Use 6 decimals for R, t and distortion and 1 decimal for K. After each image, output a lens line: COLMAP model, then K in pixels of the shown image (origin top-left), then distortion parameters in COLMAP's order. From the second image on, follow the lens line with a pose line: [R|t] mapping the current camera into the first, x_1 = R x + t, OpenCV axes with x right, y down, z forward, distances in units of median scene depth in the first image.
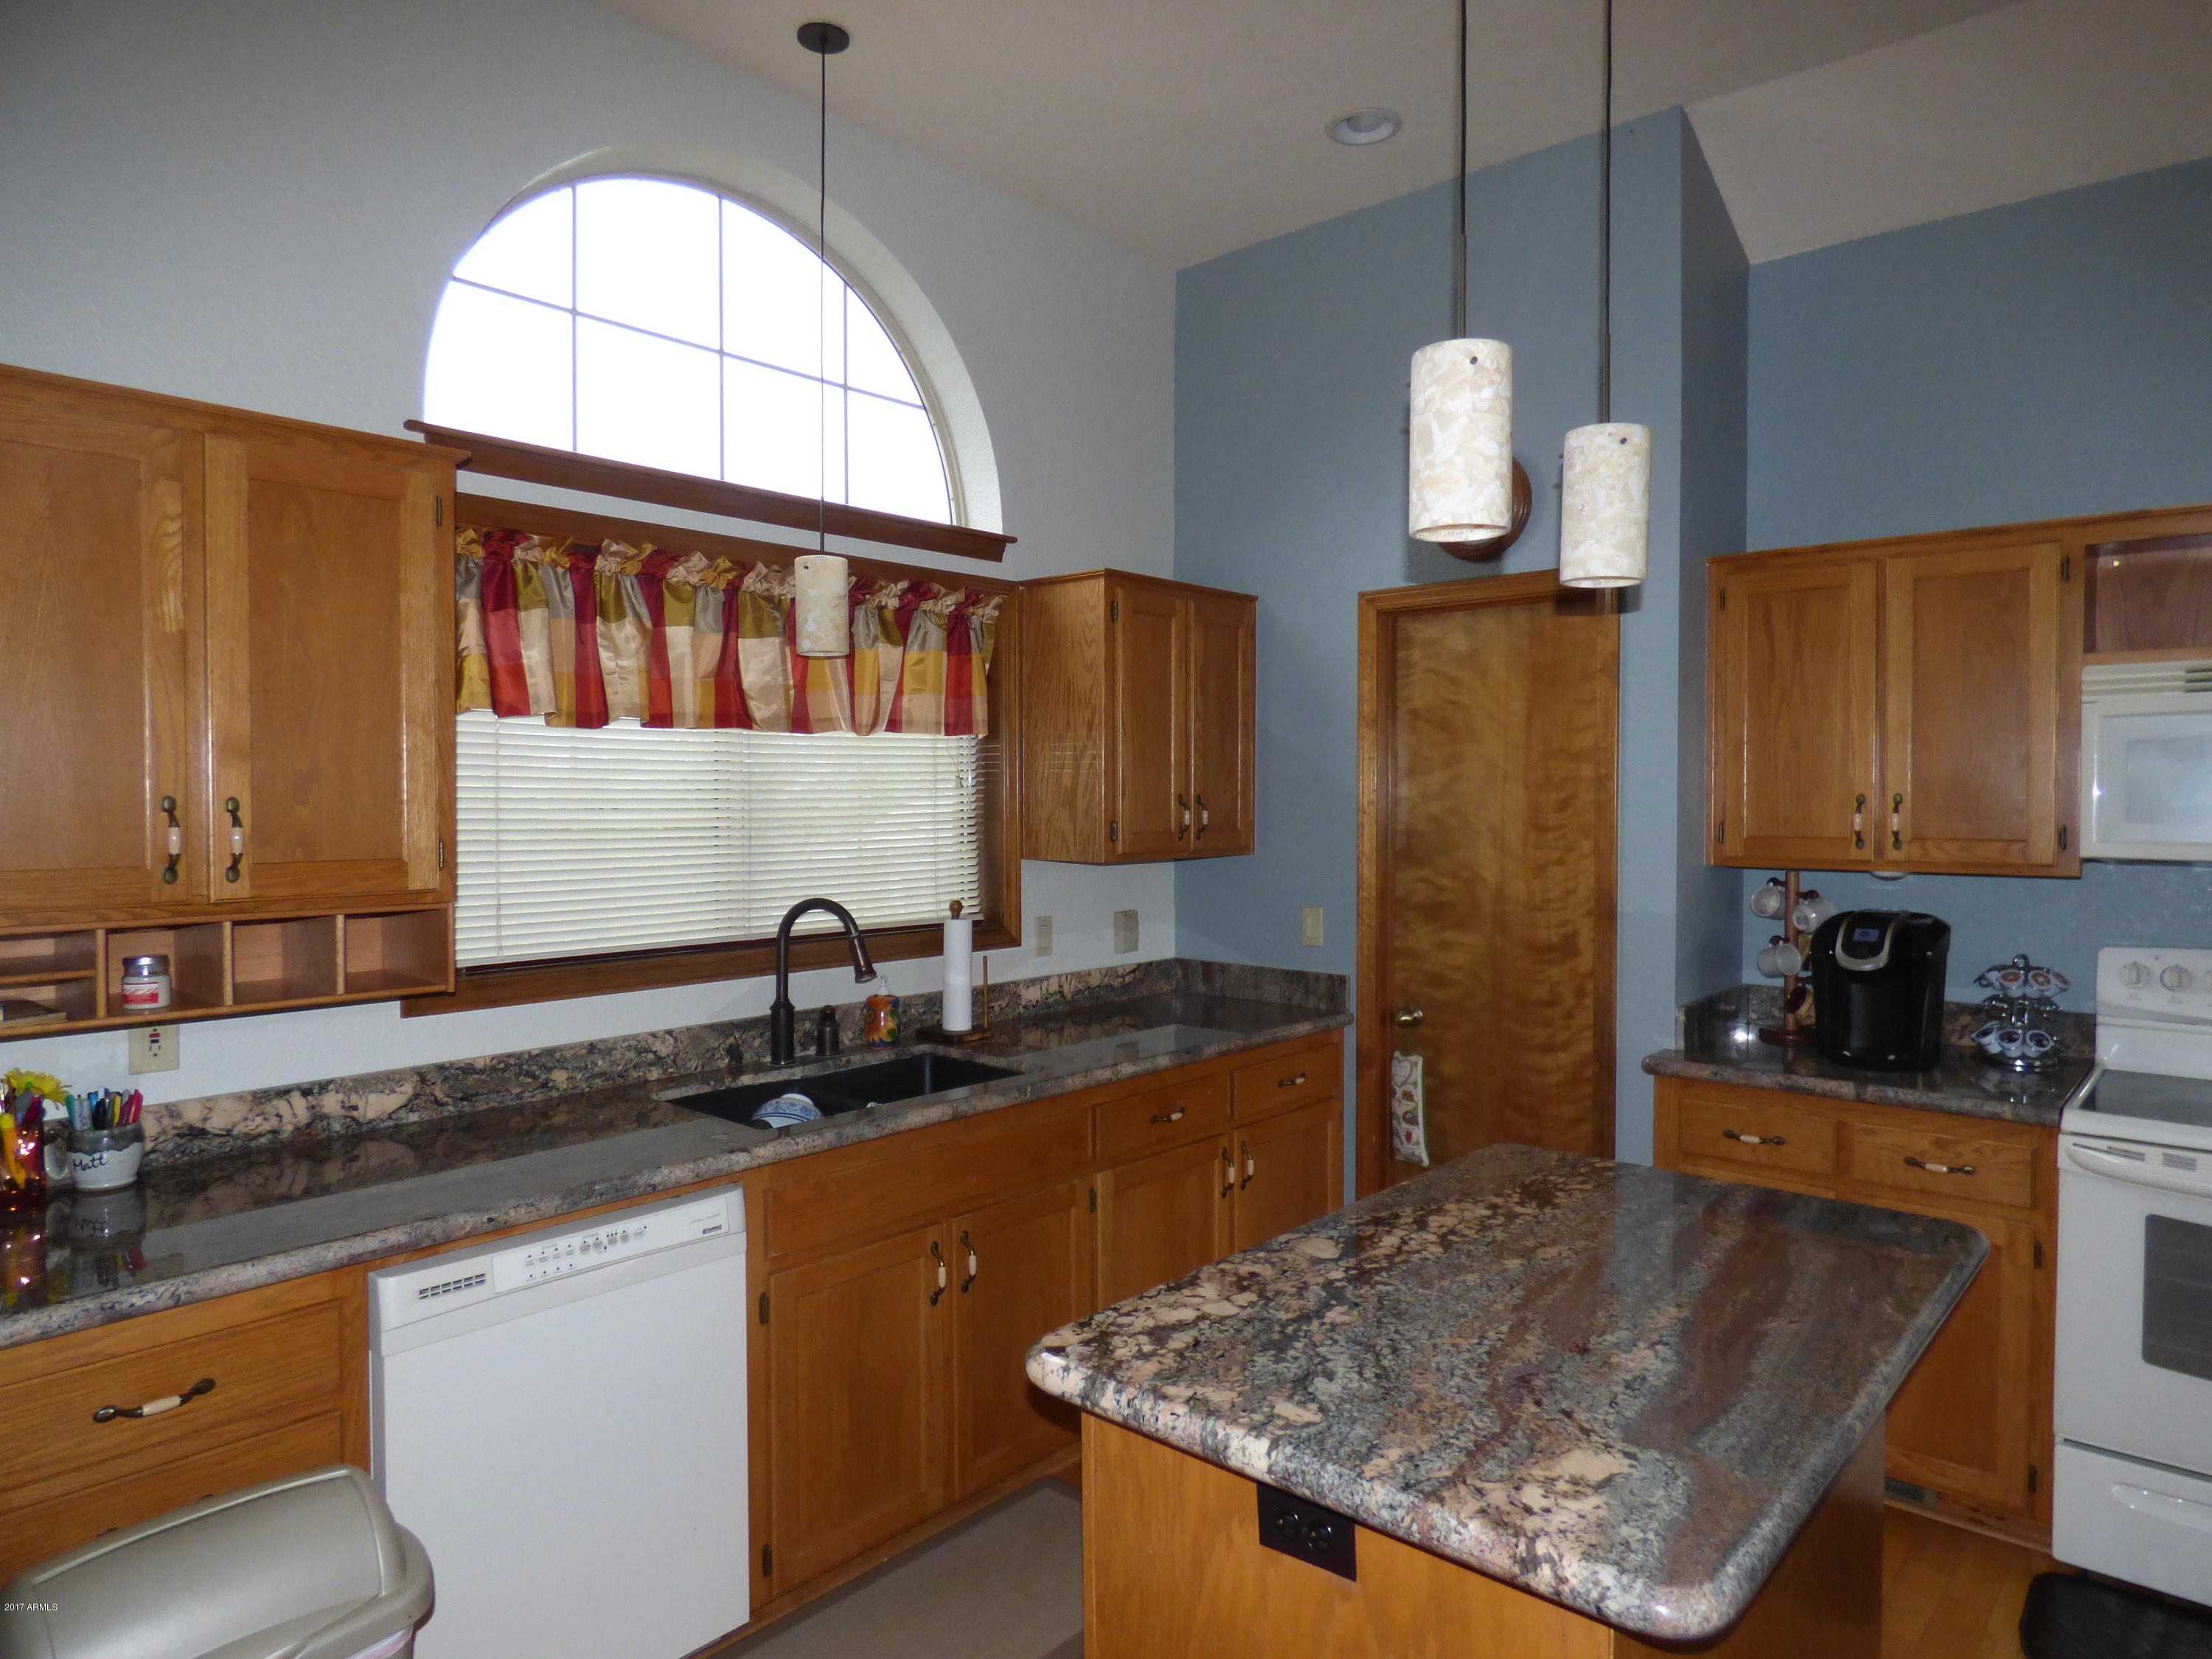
lens RADIAL K [[1345.5, 0, 1110.2], [0, 1345.5, 849.5], [0, 0, 1]] dist [-0.004964, -0.014593]
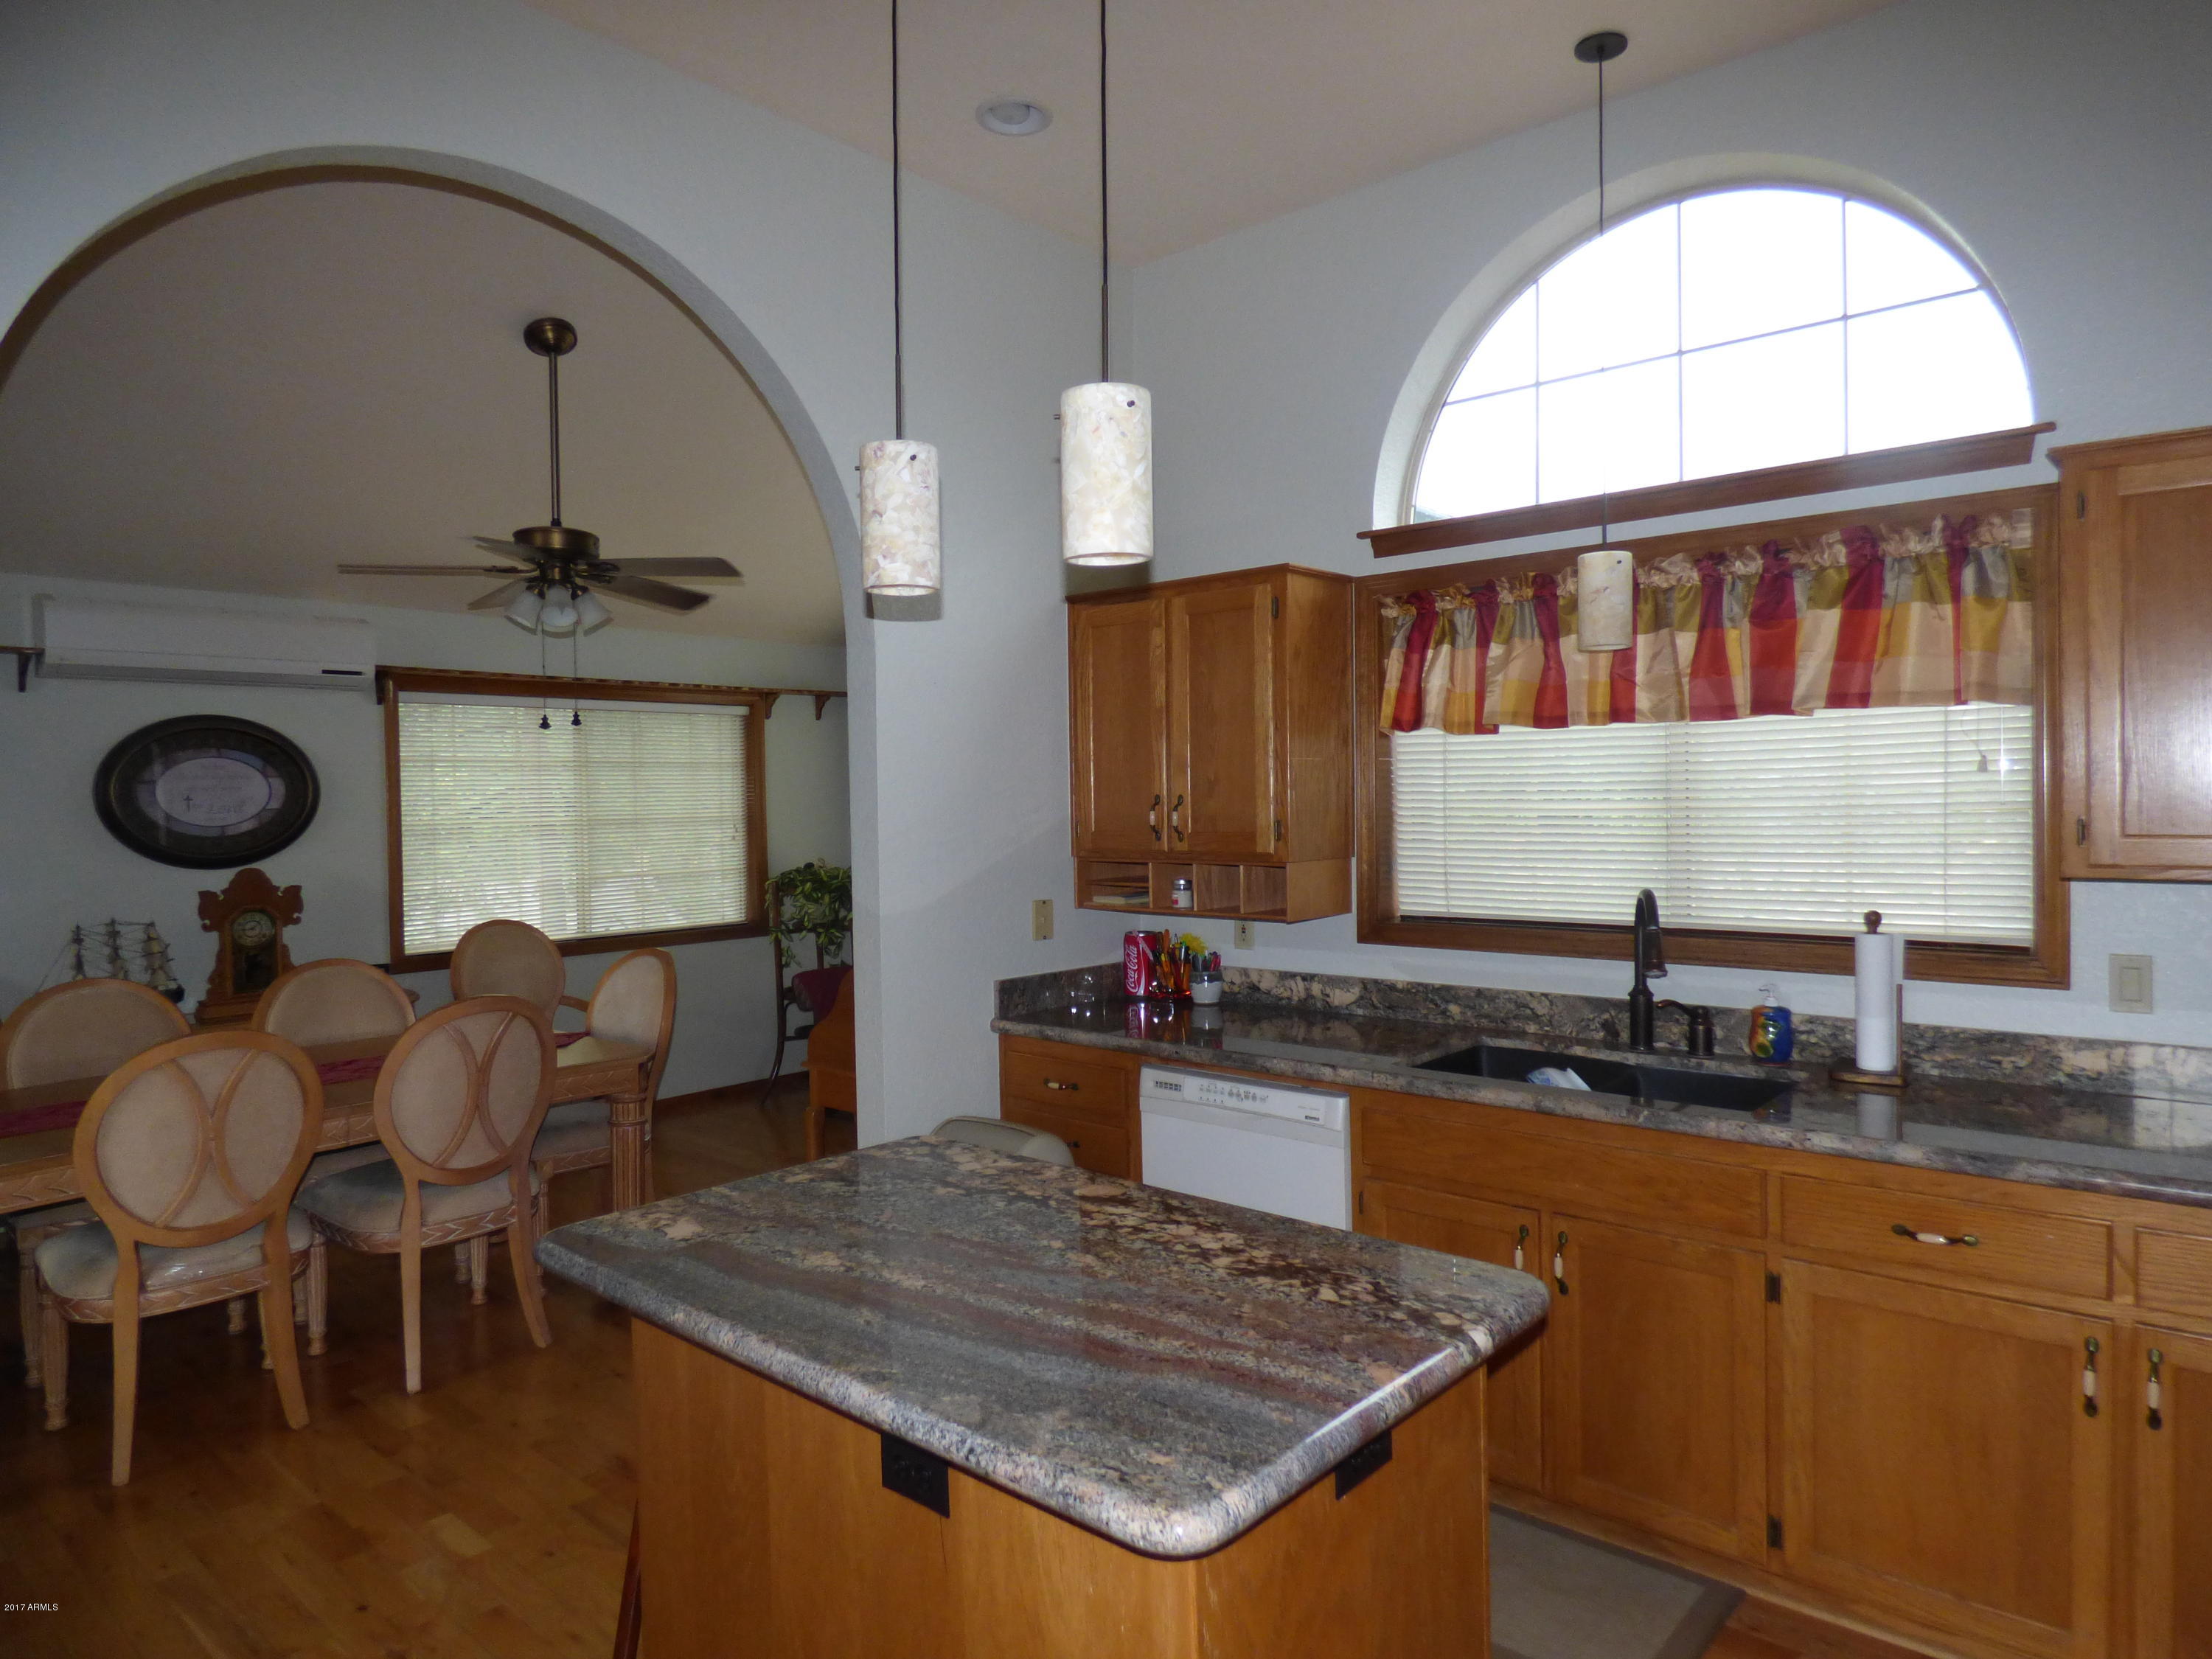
lens RADIAL K [[1345.5, 0, 1117.4], [0, 1345.5, 823.0], [0, 0, 1]] dist [-0.004964, -0.014593]
pose [[0.005940, 0.020064, -0.999781, 1.056125], [-0.021428, 0.999572, 0.019933, -0.032031], [0.999753, 0.021305, 0.006367, 0.818676]]
